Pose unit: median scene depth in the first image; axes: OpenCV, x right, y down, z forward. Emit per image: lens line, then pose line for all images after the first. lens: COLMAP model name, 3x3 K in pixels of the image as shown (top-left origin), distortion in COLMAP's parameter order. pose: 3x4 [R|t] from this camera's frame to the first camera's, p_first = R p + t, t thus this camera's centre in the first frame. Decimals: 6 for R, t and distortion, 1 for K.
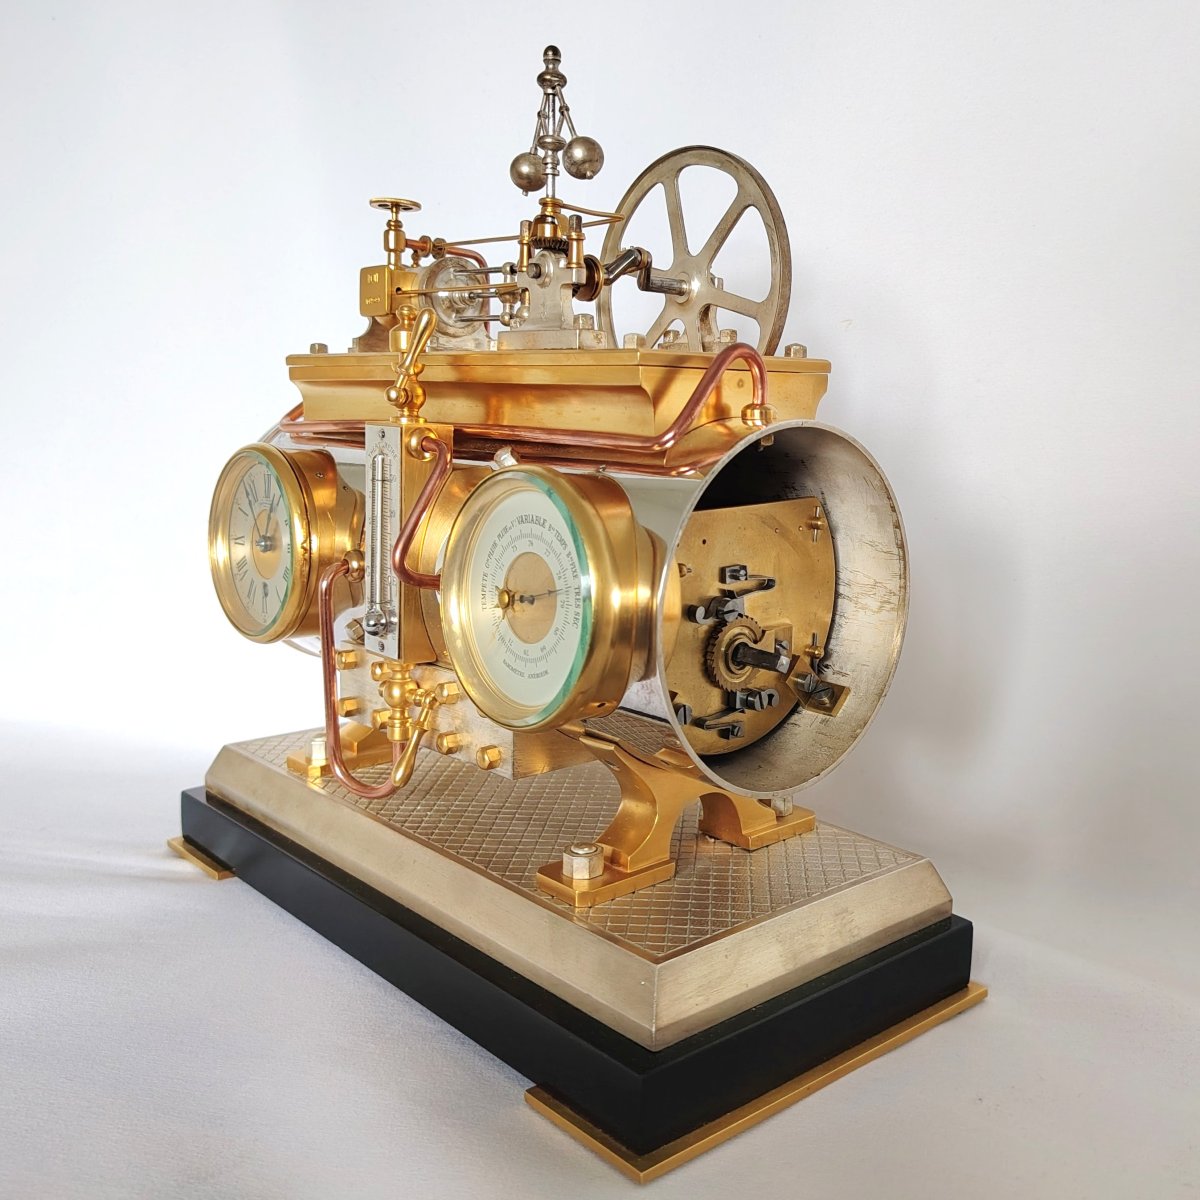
lens RADIAL K [[1334.9, 0, 645.6], [0, 1334.9, 597.3], [0, 0, 1]] dist [0.065281, -0.004255]
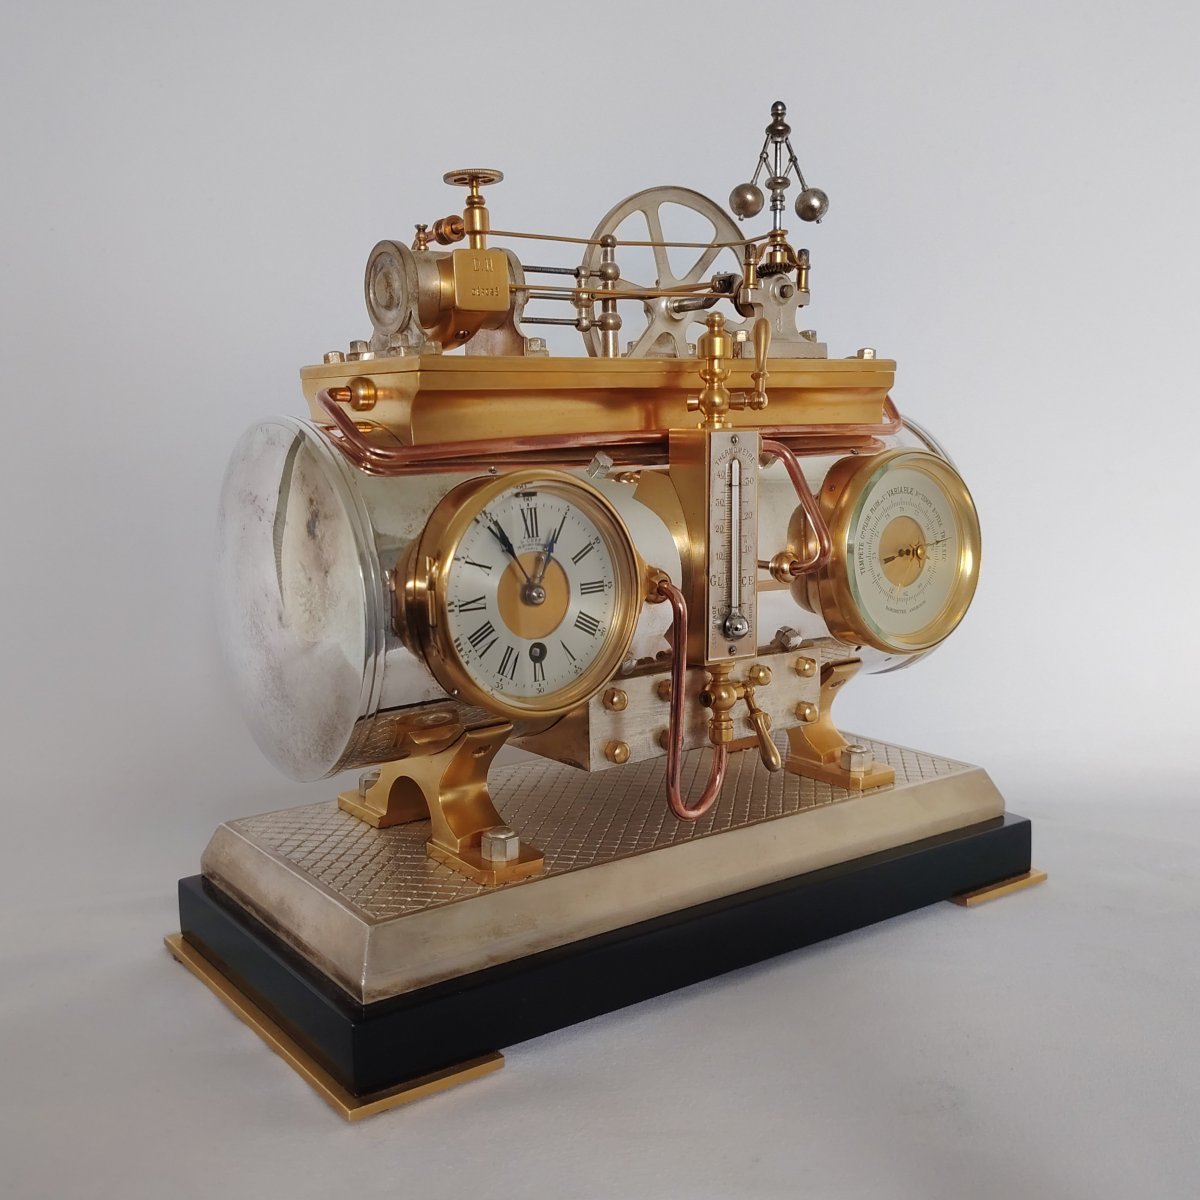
lens RADIAL K [[1364.4, 0, 619.3], [0, 1364.4, 599.7], [0, 0, 1]] dist [0.118981, -0.012318]
pose [[0.074721, -0.163262, 0.983749, -1.228670], [0.165161, 0.974908, 0.149250, -0.170692], [-0.983432, 0.151325, 0.099810, 0.988795]]
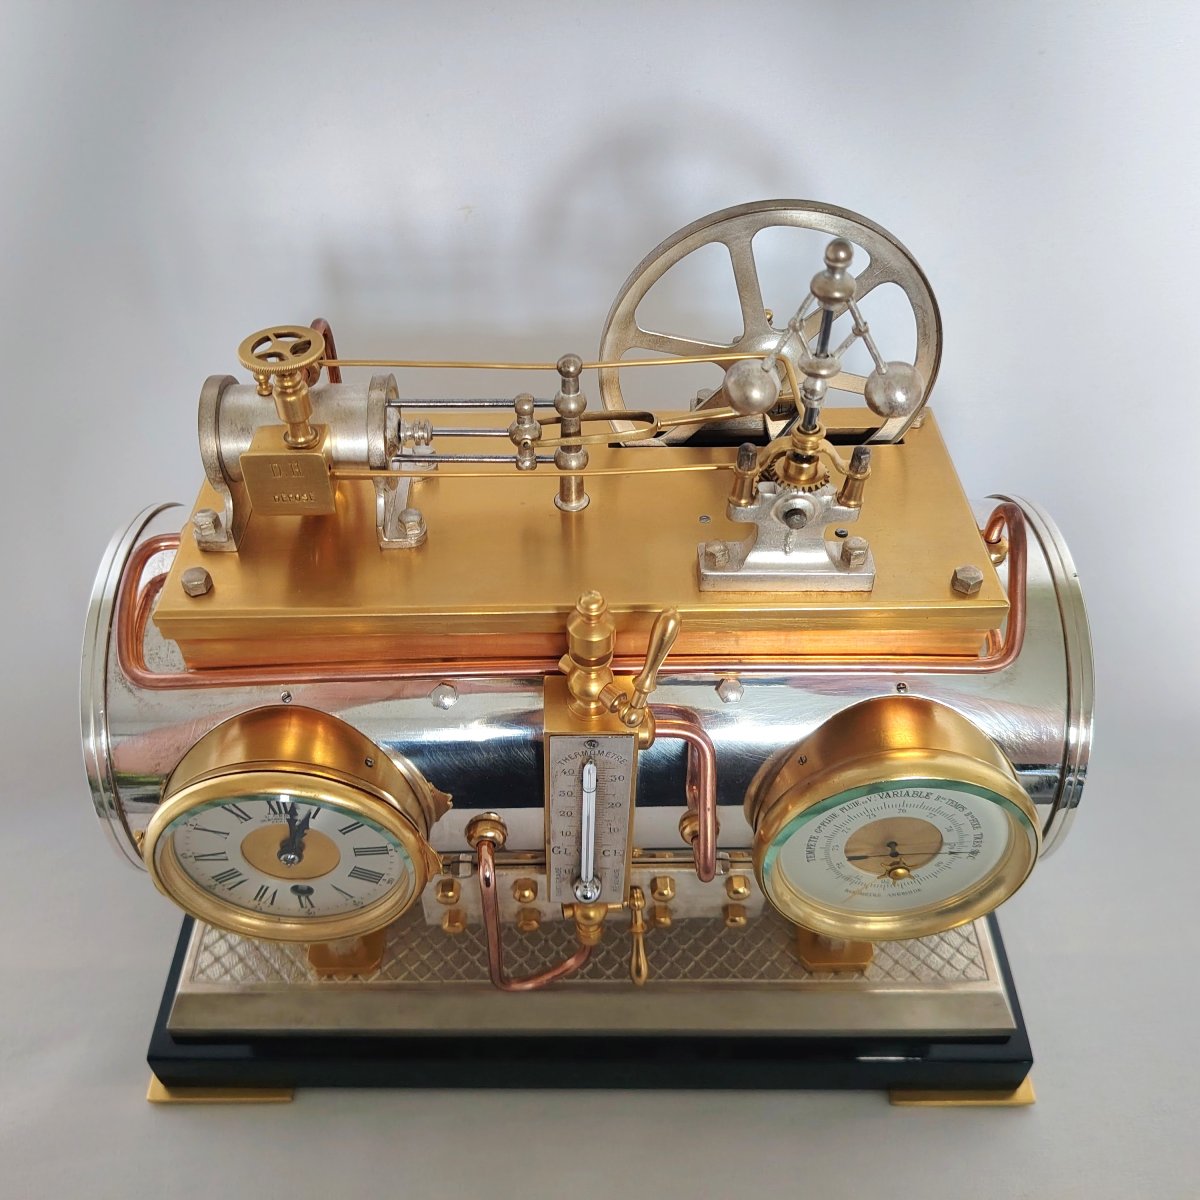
lens RADIAL K [[1098.2, 0, 600.0], [0, 1098.2, 600.0], [0, 0, 1]] dist [0.067926, -0.003499]
pose [[0.657751, -0.540275, 0.524848, -0.471793], [0.125702, 0.765754, 0.630730, -0.571174], [-0.742672, -0.348889, 0.571589, 0.659971]]
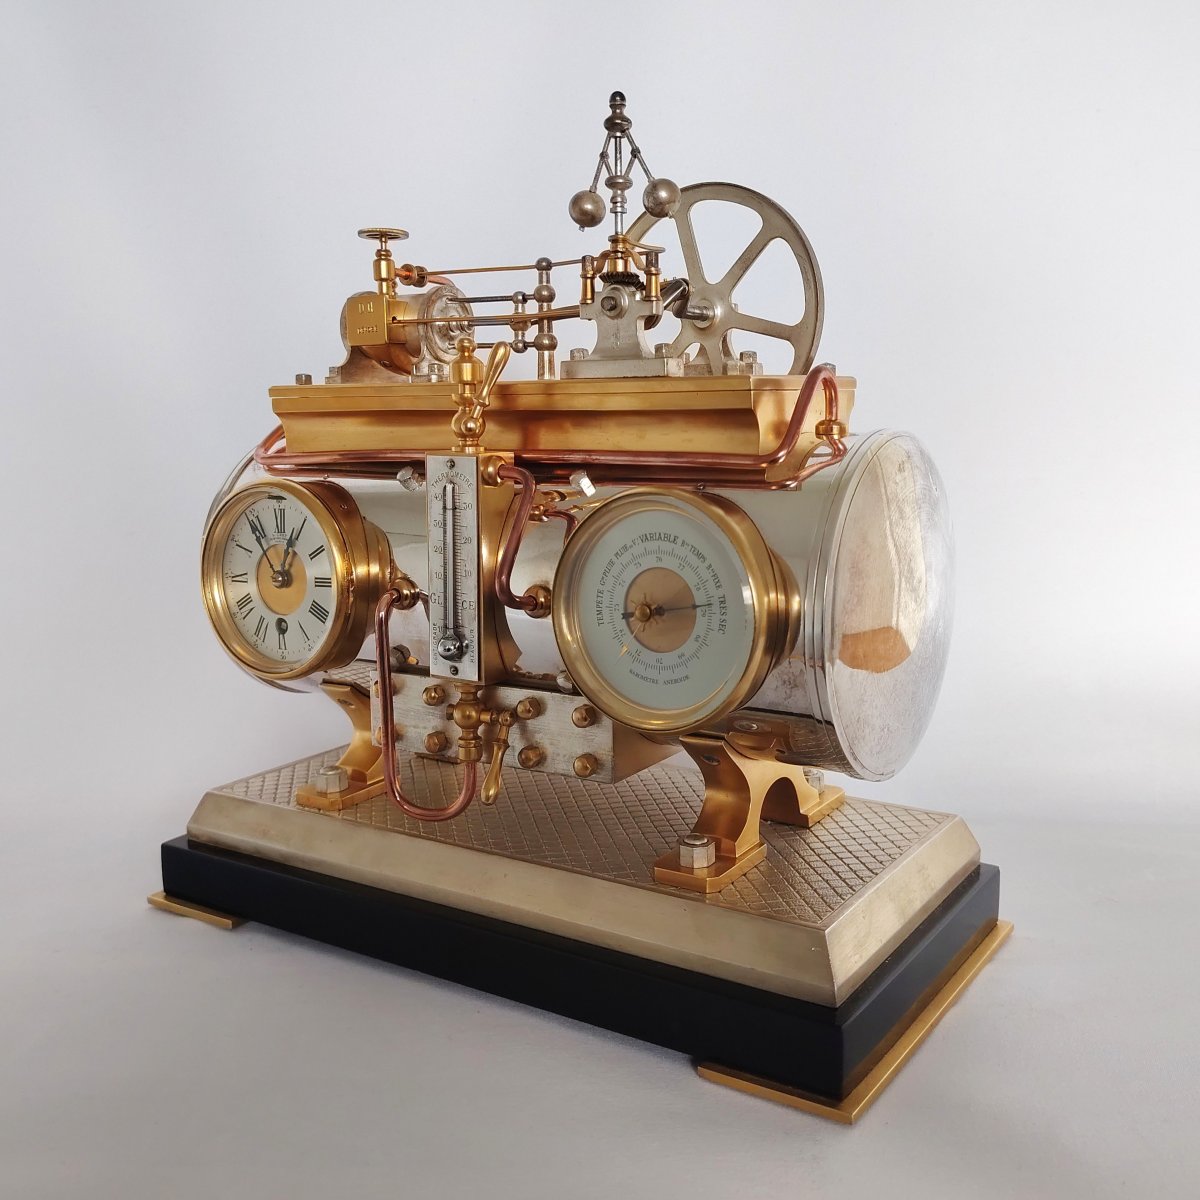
lens RADIAL K [[1364.4, 0, 619.3], [0, 1364.4, 599.7], [0, 0, 1]] dist [0.118981, -0.012318]
pose [[0.964662, -0.075421, 0.252465, -0.341533], [0.075445, 0.997104, 0.009598, -0.017948], [-0.252457, 0.009788, 0.967558, -0.048230]]
